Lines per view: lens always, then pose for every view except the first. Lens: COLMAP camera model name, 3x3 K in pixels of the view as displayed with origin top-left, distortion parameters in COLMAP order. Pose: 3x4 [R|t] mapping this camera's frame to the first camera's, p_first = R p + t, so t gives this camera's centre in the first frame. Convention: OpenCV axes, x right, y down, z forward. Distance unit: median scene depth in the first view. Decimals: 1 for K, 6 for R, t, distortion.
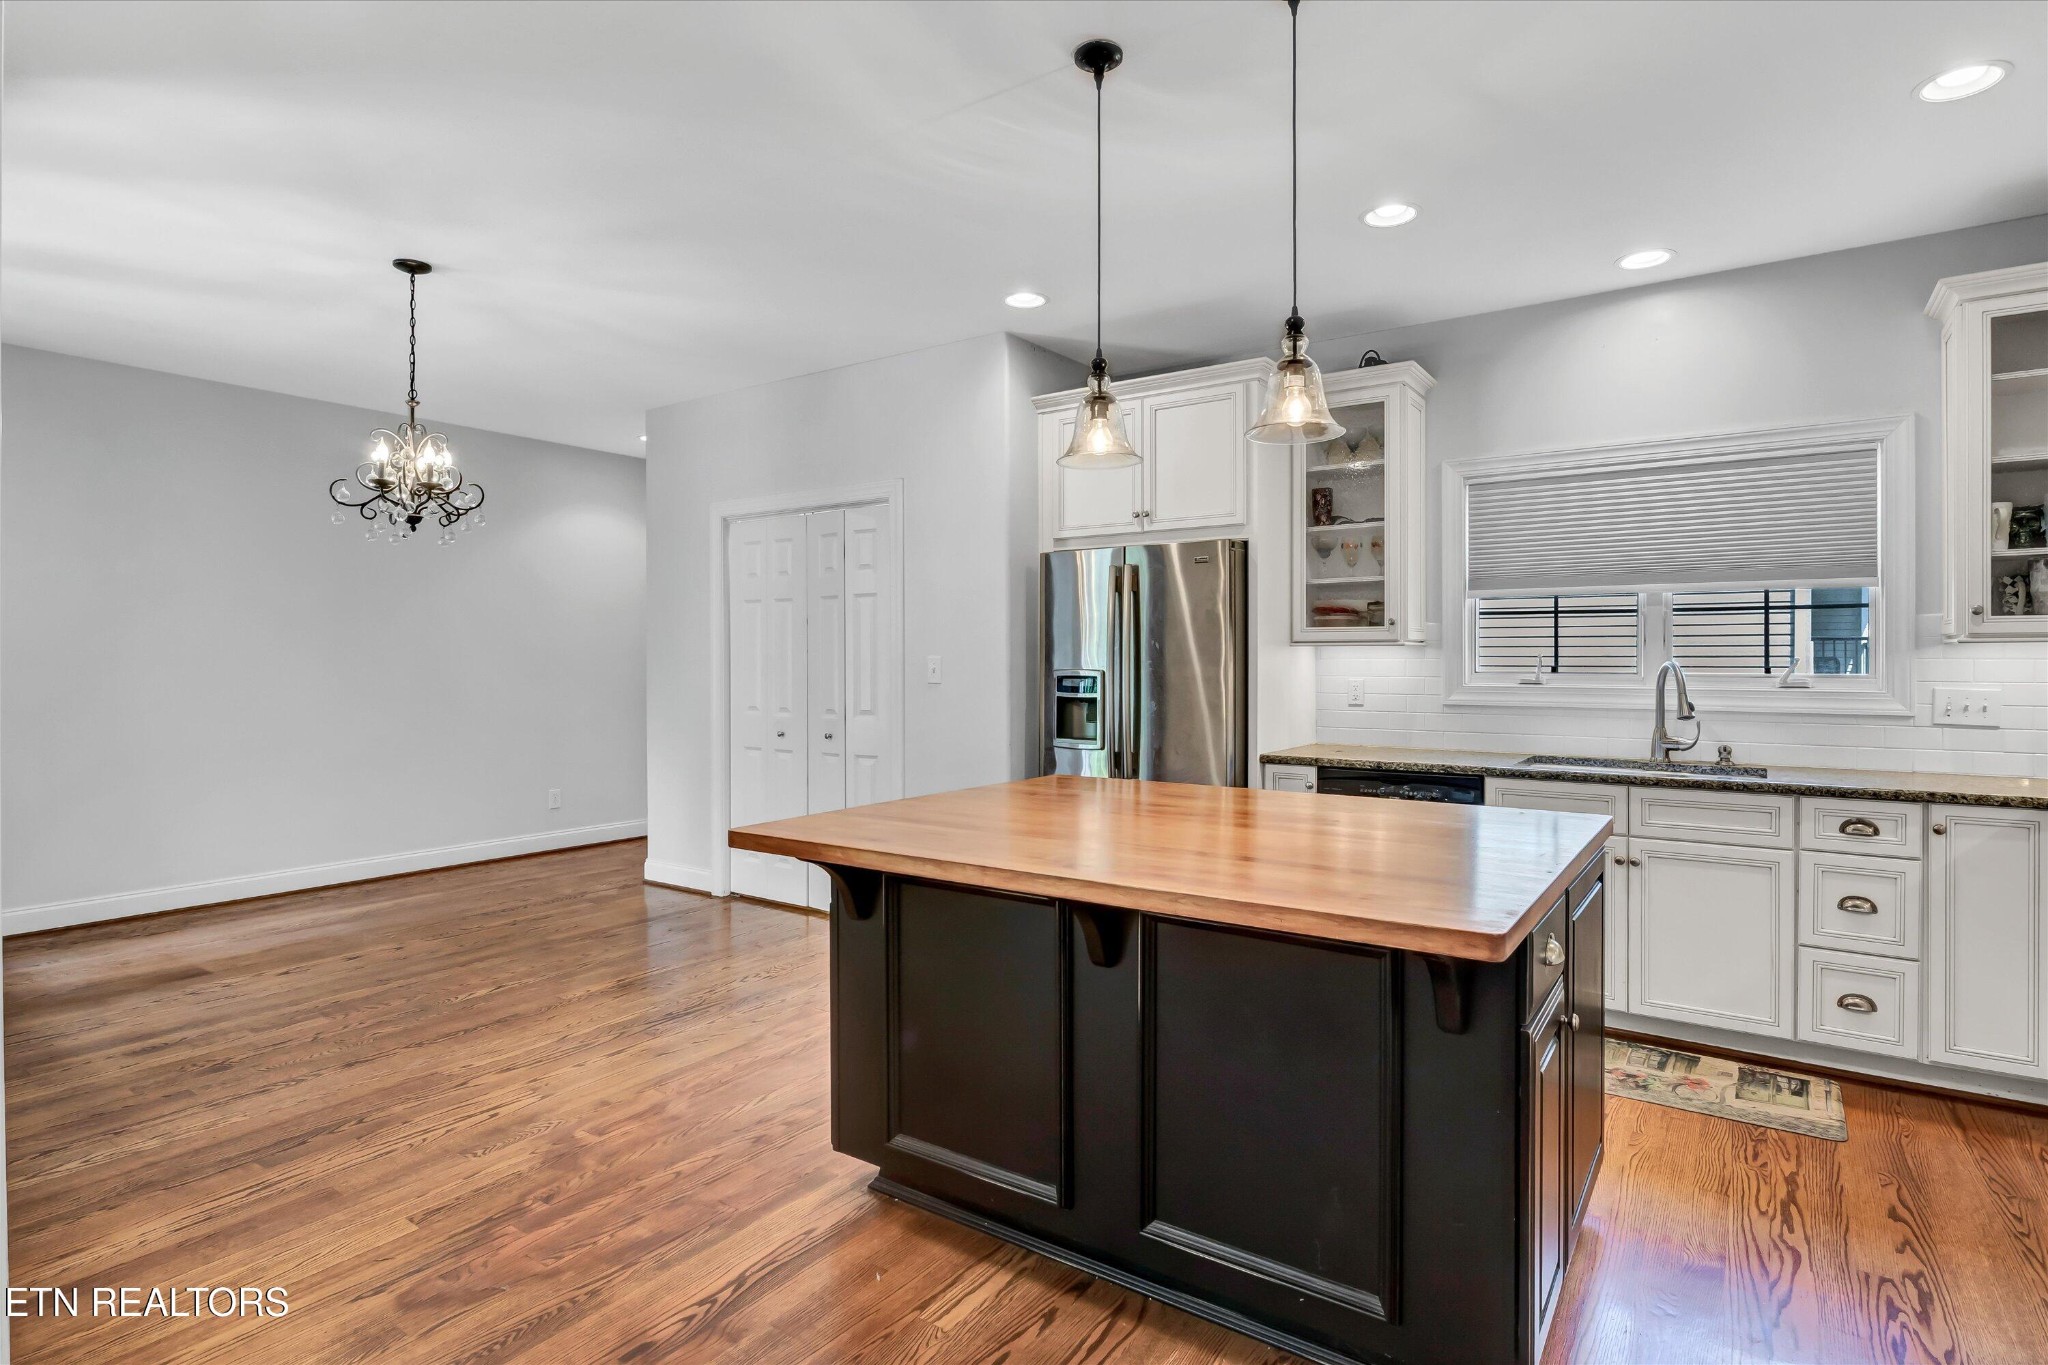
lens RADIAL K [[1049.7, 0, 1036.3], [0, 1049.7, 676.2], [0, 0, 1]] dist [-0.004418, -0.002073]
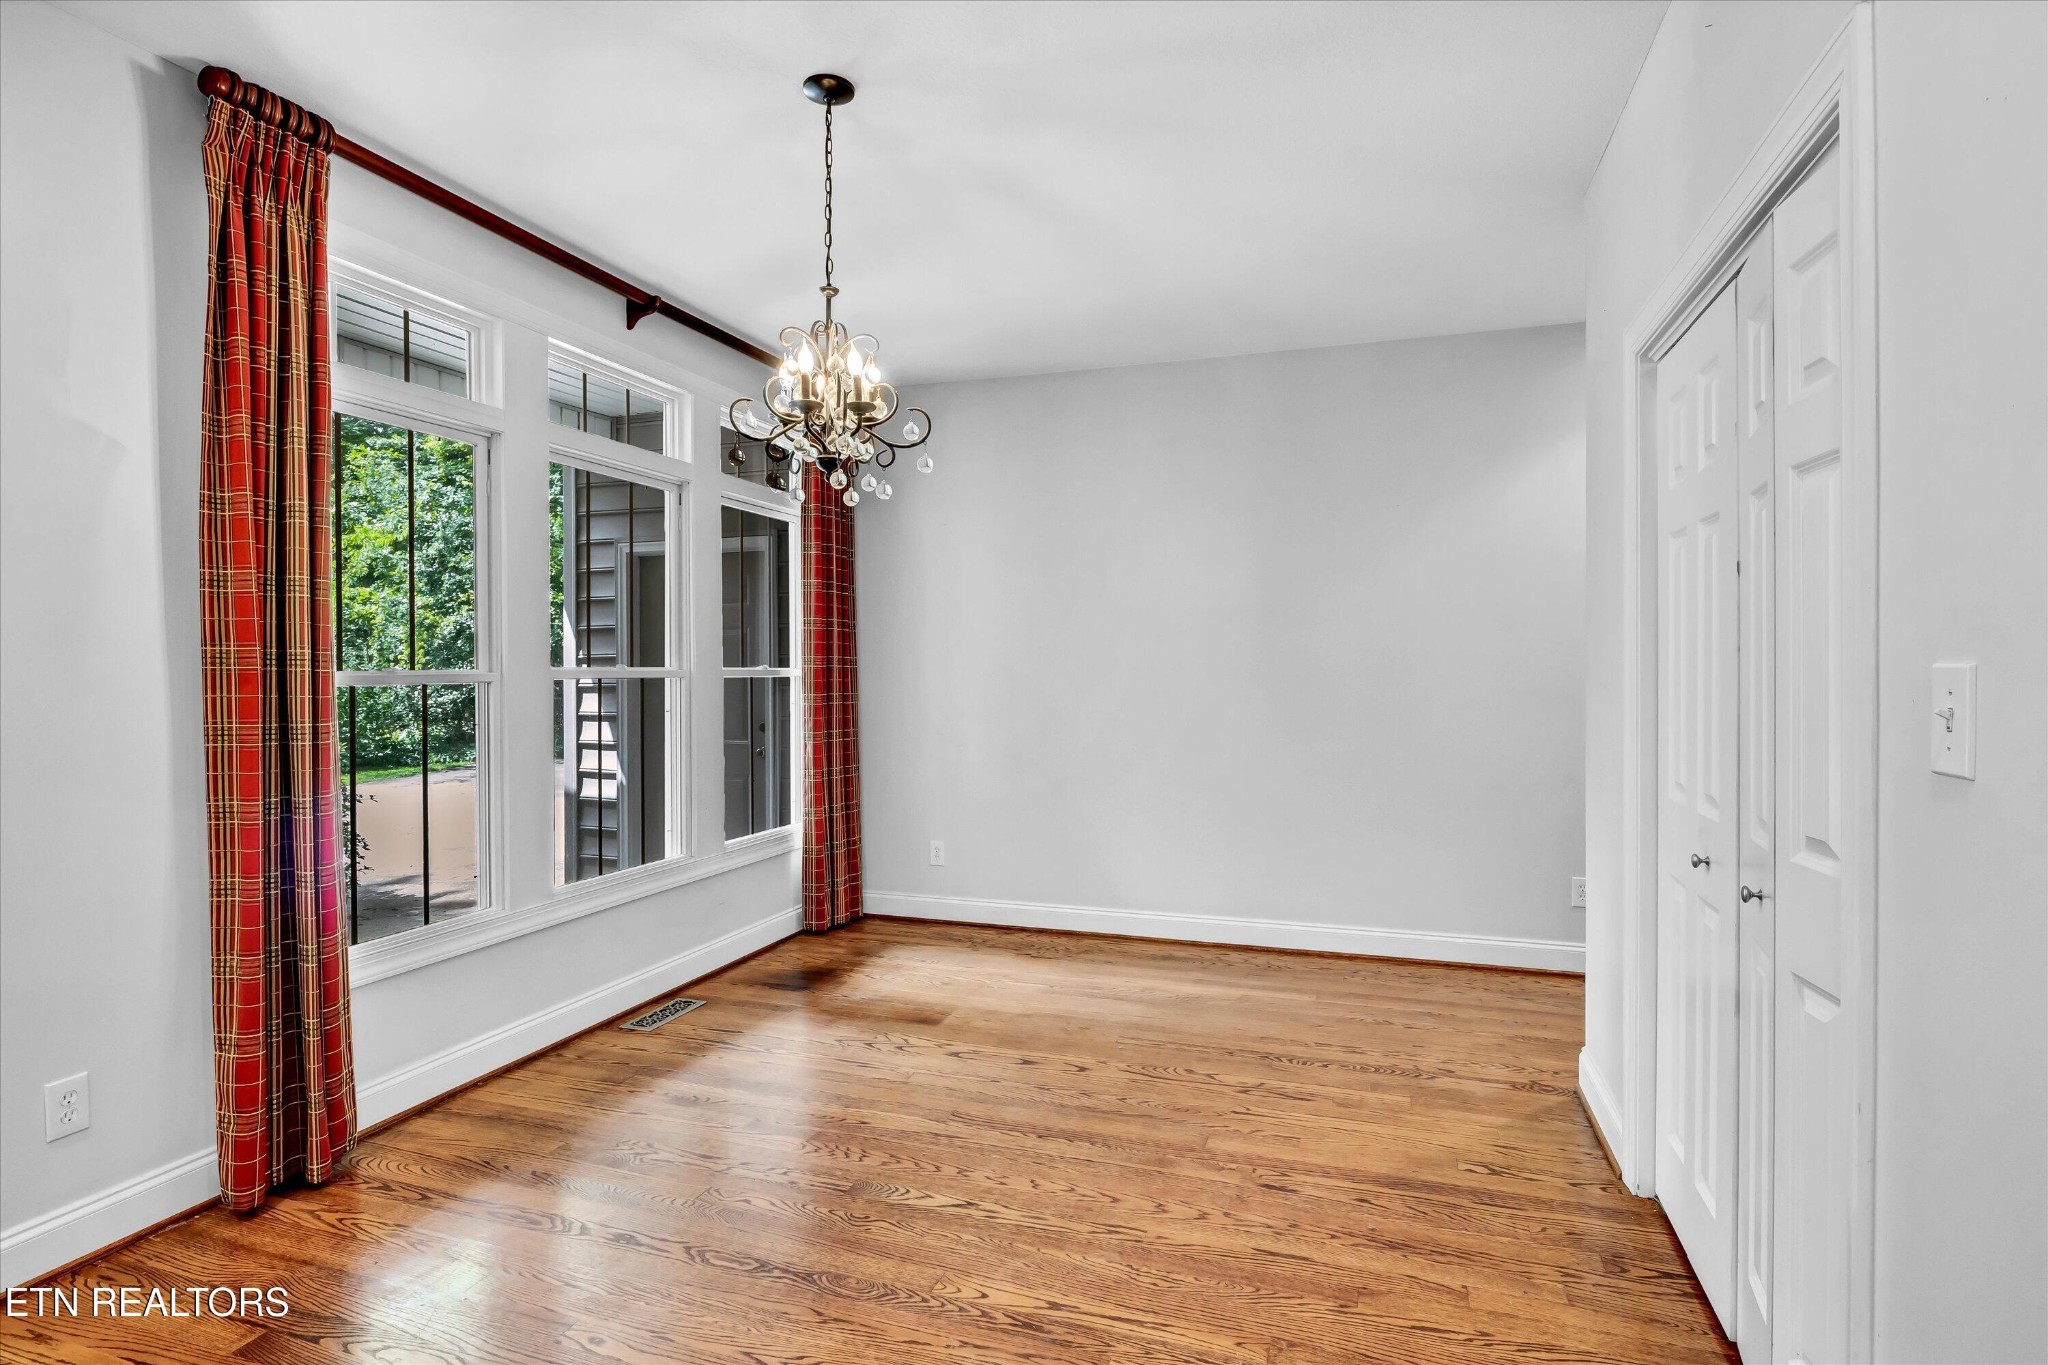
lens RADIAL K [[1049.7, 0, 1028.1], [0, 1049.7, 677.3], [0, 0, 1]] dist [-0.004418, -0.002073]
pose [[0.273539, 0.009530, -0.961814, 0.100298], [-0.016989, 0.999843, 0.005075, -0.018330], [0.961711, 0.014952, 0.273658, 1.024728]]
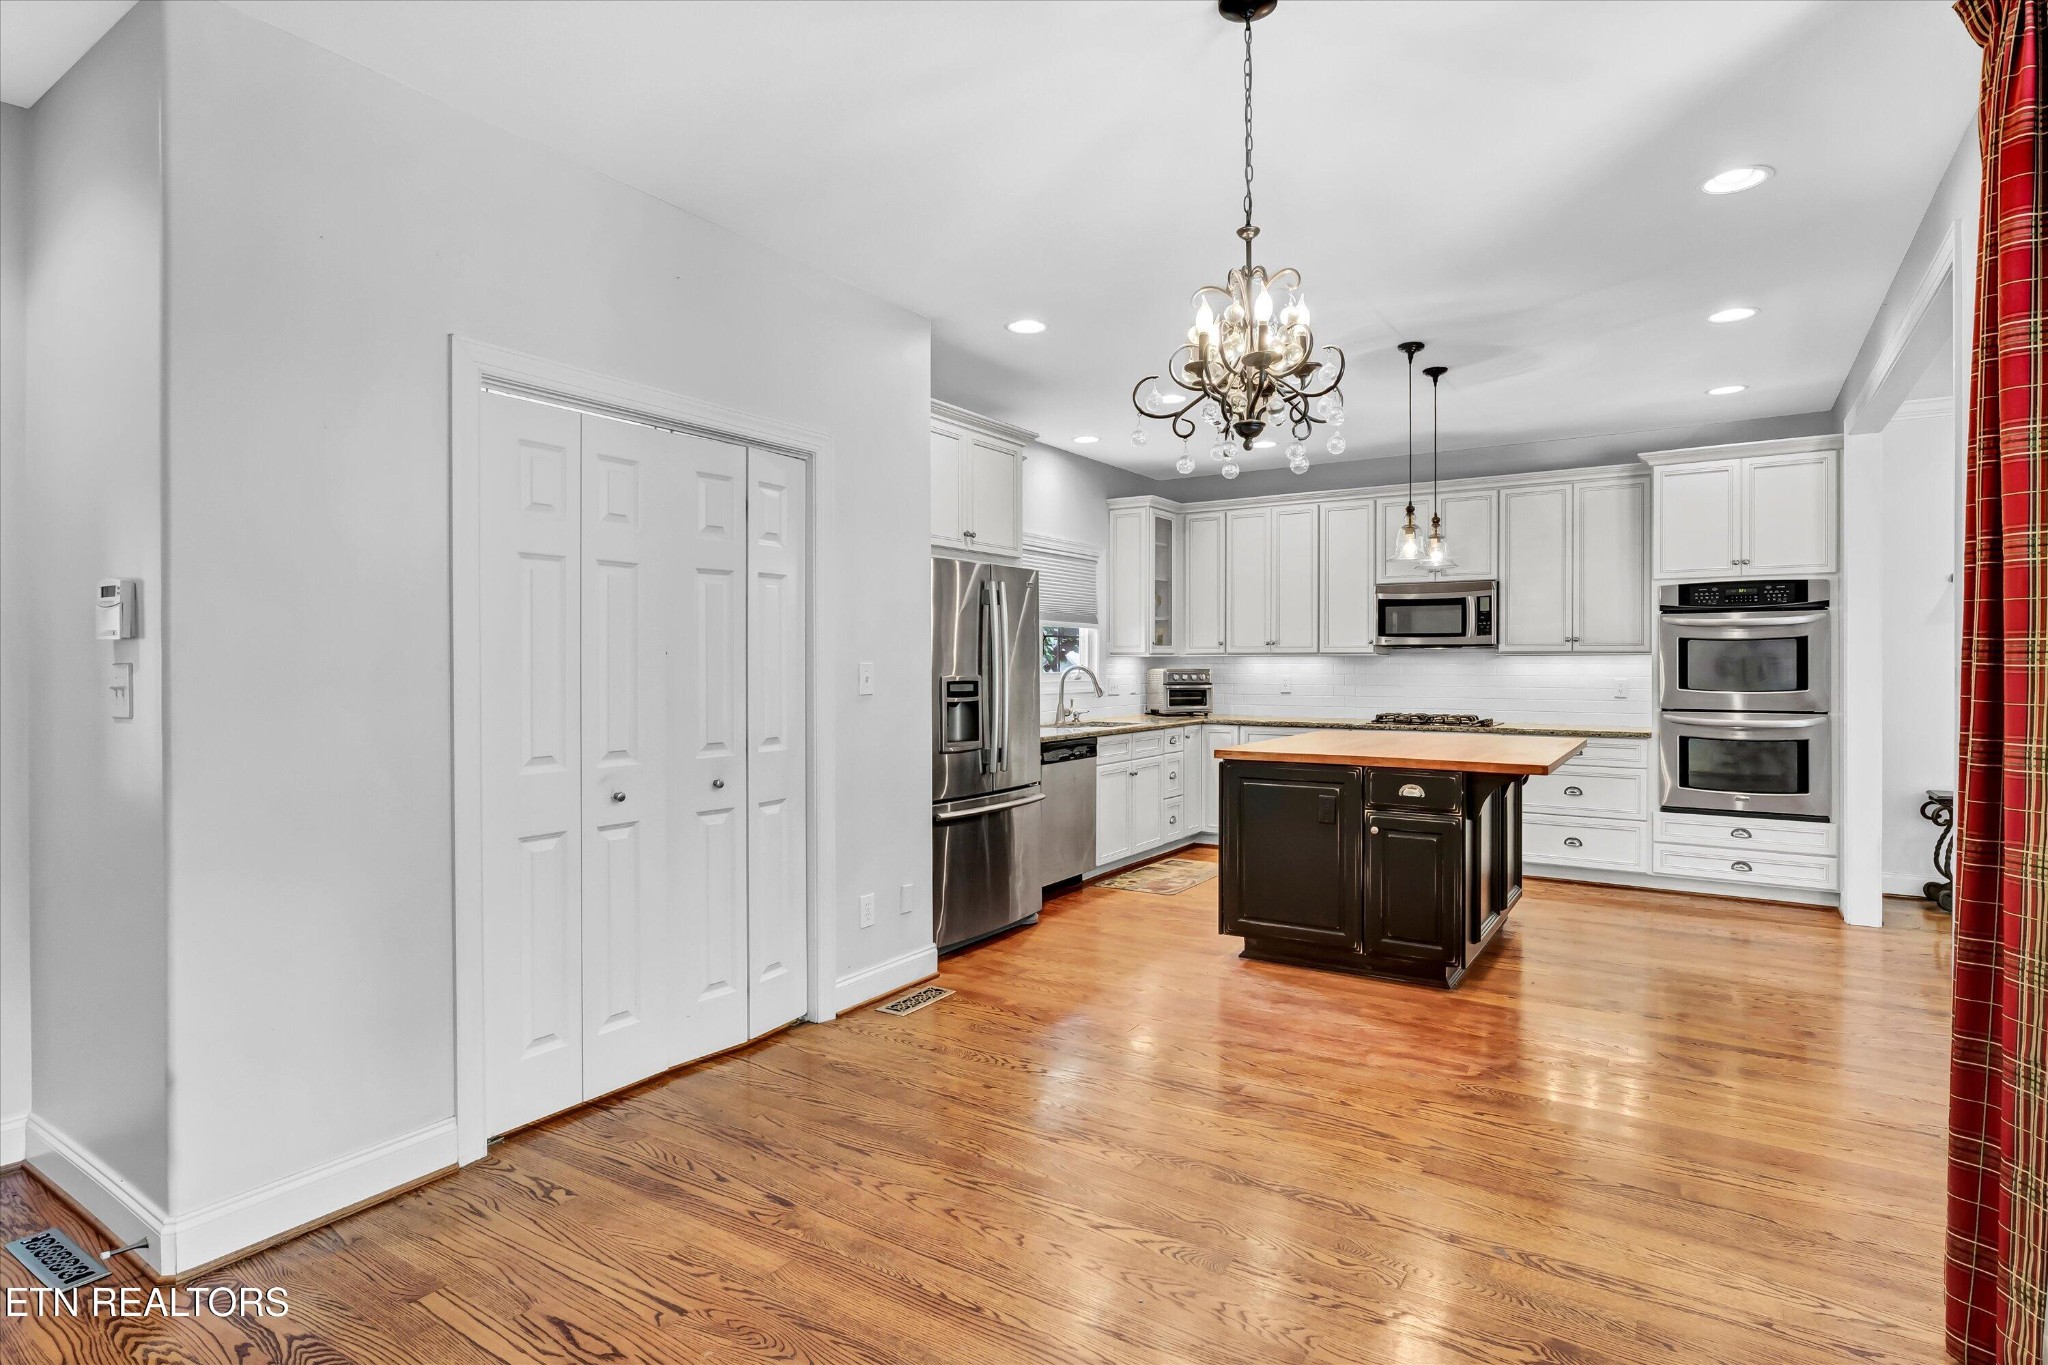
lens RADIAL K [[1049.7, 0, 1025.9], [0, 1049.7, 675.0], [0, 0, 1]] dist [-0.004418, -0.002073]
pose [[-0.028115, -0.009597, 0.999559, -1.297717], [0.020482, 0.999738, 0.010175, -0.020501], [-0.999395, 0.020759, -0.027911, 1.249748]]
